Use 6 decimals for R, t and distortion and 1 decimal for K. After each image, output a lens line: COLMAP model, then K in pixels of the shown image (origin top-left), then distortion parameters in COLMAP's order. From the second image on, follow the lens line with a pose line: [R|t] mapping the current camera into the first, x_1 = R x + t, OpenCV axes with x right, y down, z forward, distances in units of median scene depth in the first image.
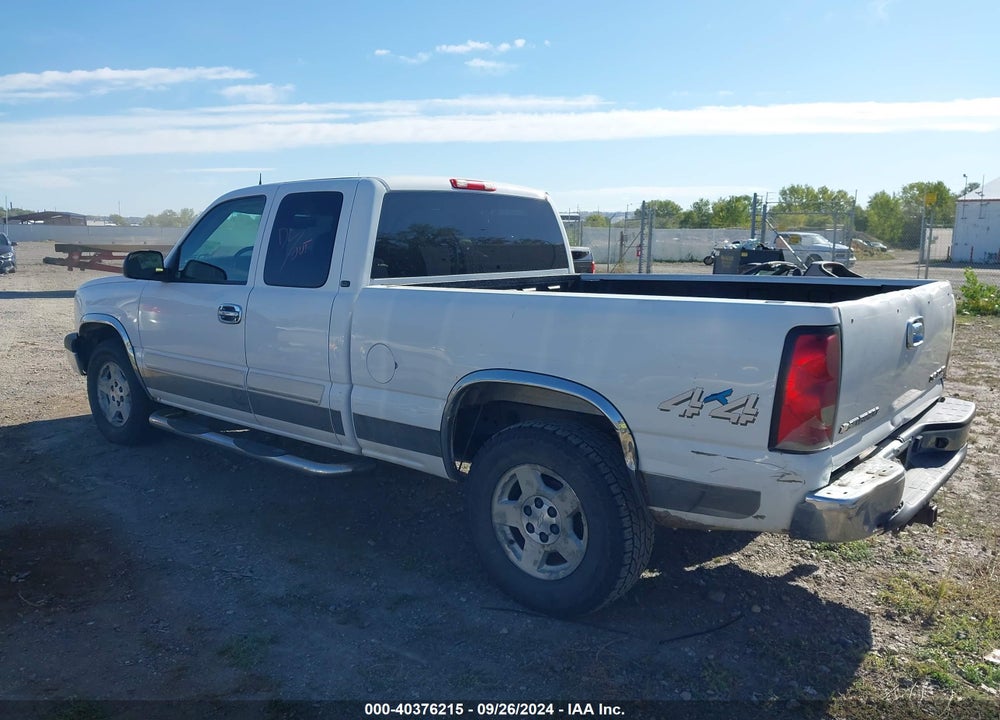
lens RADIAL K [[775.3, 0, 498.5], [0, 775.3, 383.4], [0, 0, 1]] dist [0.006145, -0.007296]
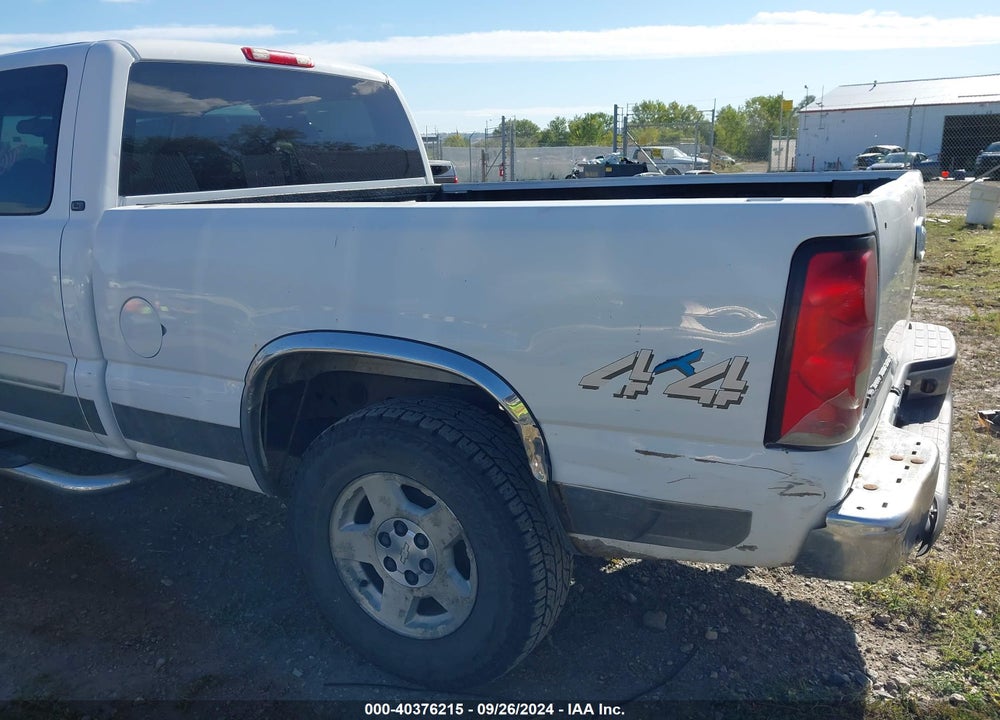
lens RADIAL K [[782.8, 0, 500.0], [0, 782.8, 360.0], [0, 0, 1]] dist [0.016978, -0.012666]
pose [[0.983996, -0.070775, 0.163531, 0.035678], [0.060183, 0.995810, 0.068848, -0.028227], [-0.167718, -0.057904, 0.984133, 0.329755]]
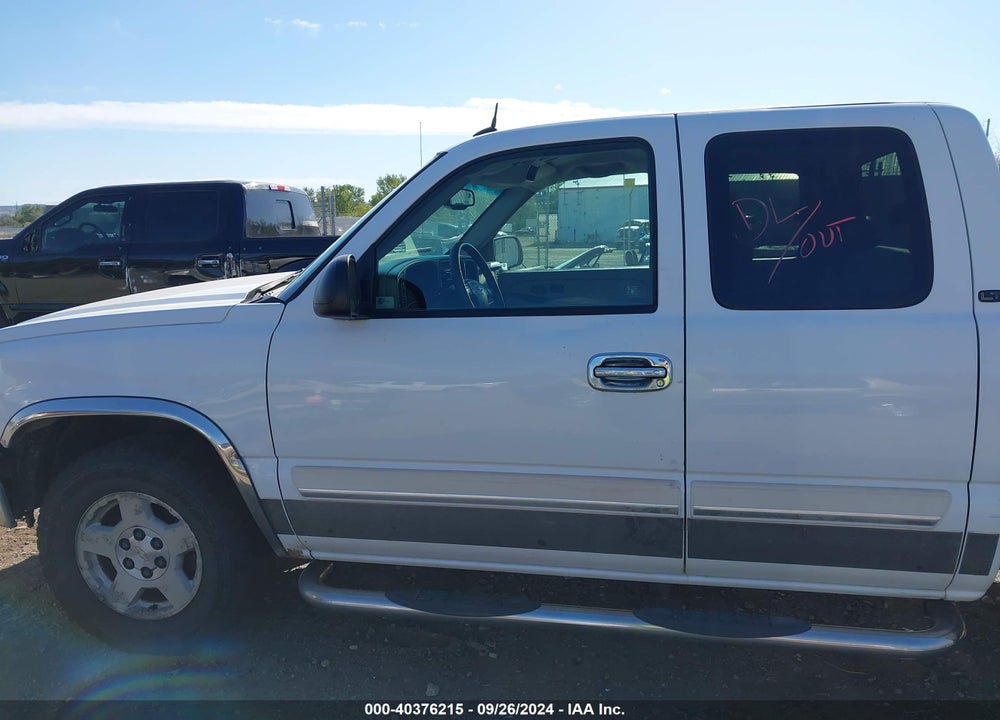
lens RADIAL K [[793.4, 0, 500.0], [0, 793.4, 360.0], [0, 0, 1]] dist [-0.013398, -0.007627]
pose [[0.882328, -0.100027, 0.459883, -0.876790], [0.109310, 0.993987, 0.006476, -0.147192], [-0.457765, 0.044556, 0.887956, 0.779295]]
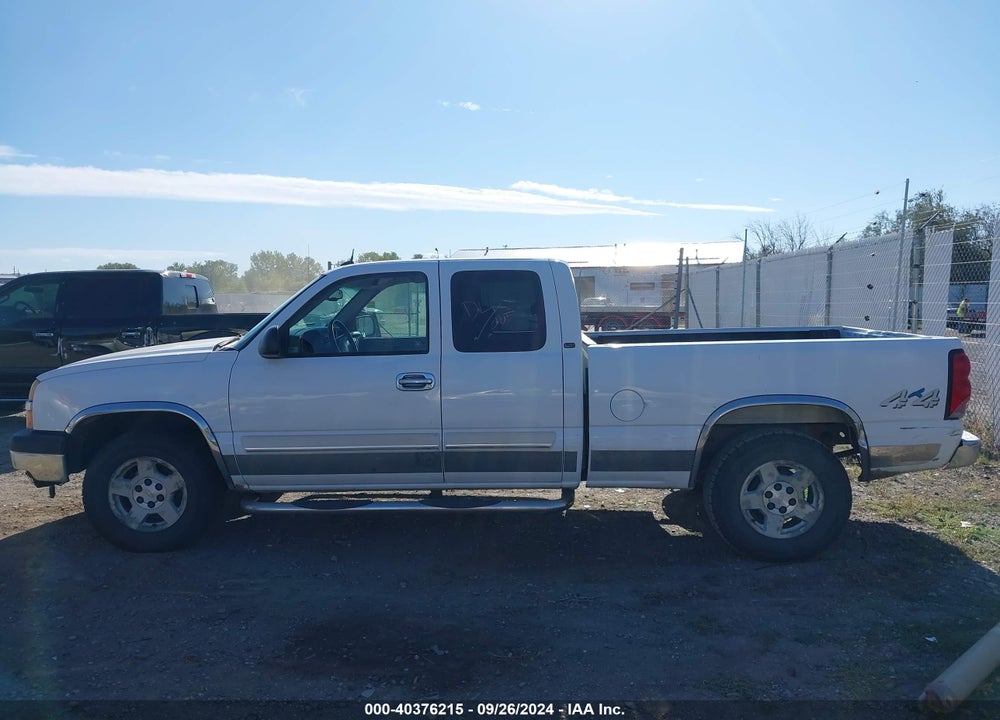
lens RADIAL K [[793.4, 0, 500.0], [0, 793.4, 360.0], [0, 0, 1]] dist [-0.013398, -0.007627]
pose [[0.800618, -0.057620, 0.596399, -1.195156], [0.124391, 0.989663, -0.071370, -0.036861], [-0.586121, 0.131327, 0.799509, 0.093831]]
